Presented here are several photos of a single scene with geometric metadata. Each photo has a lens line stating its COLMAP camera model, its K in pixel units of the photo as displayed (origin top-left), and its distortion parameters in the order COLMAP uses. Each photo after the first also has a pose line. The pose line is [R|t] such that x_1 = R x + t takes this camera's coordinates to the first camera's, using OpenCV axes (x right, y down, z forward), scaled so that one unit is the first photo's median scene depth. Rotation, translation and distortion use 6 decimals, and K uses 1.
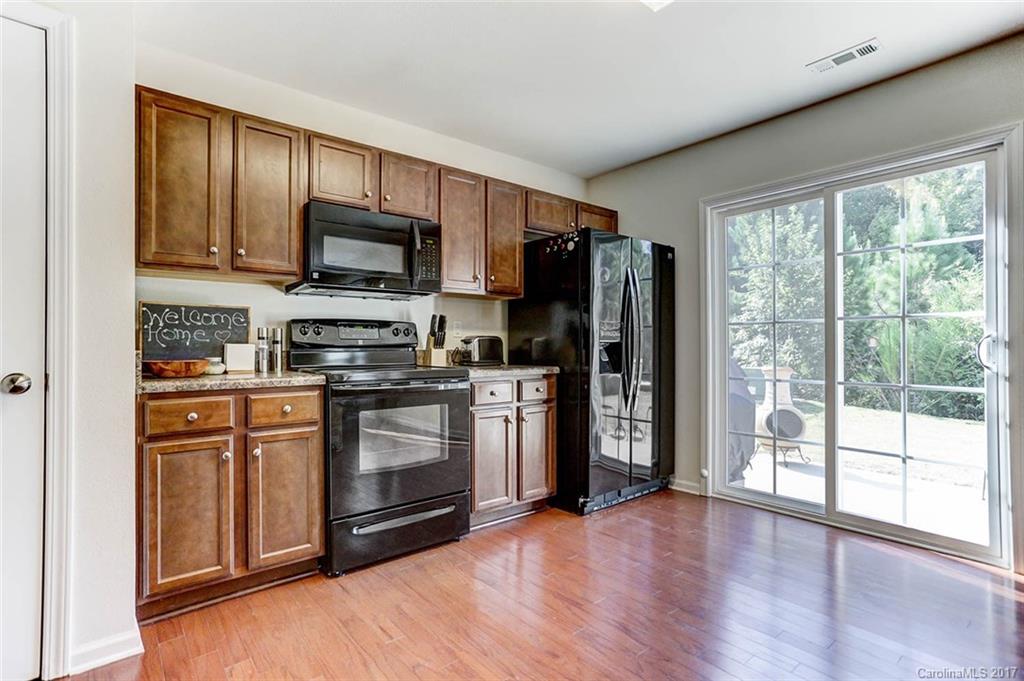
lens RADIAL K [[509.0, 0, 511.0], [0, 509.0, 340.4], [0, 0, 1]] dist [0.001882, 0.006556]
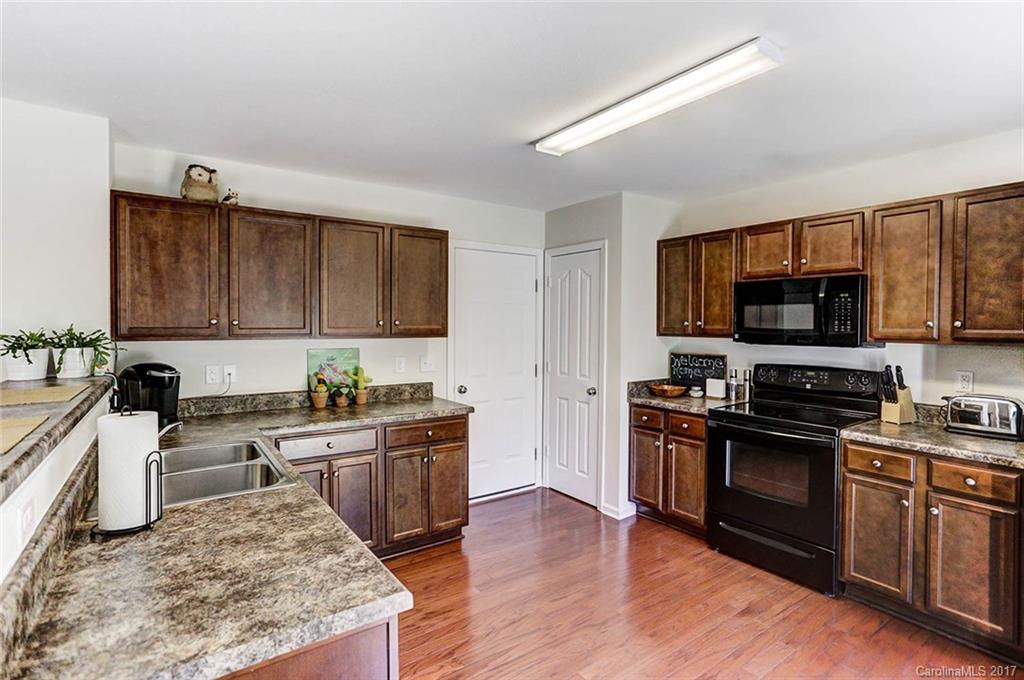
lens RADIAL K [[509.0, 0, 508.1], [0, 509.0, 340.8], [0, 0, 1]] dist [0.001882, 0.006556]
pose [[-0.062583, 0.038150, -0.997310, 1.040420], [0.005871, 0.999266, 0.037856, -0.173137], [0.998022, -0.003486, -0.062761, 0.480958]]
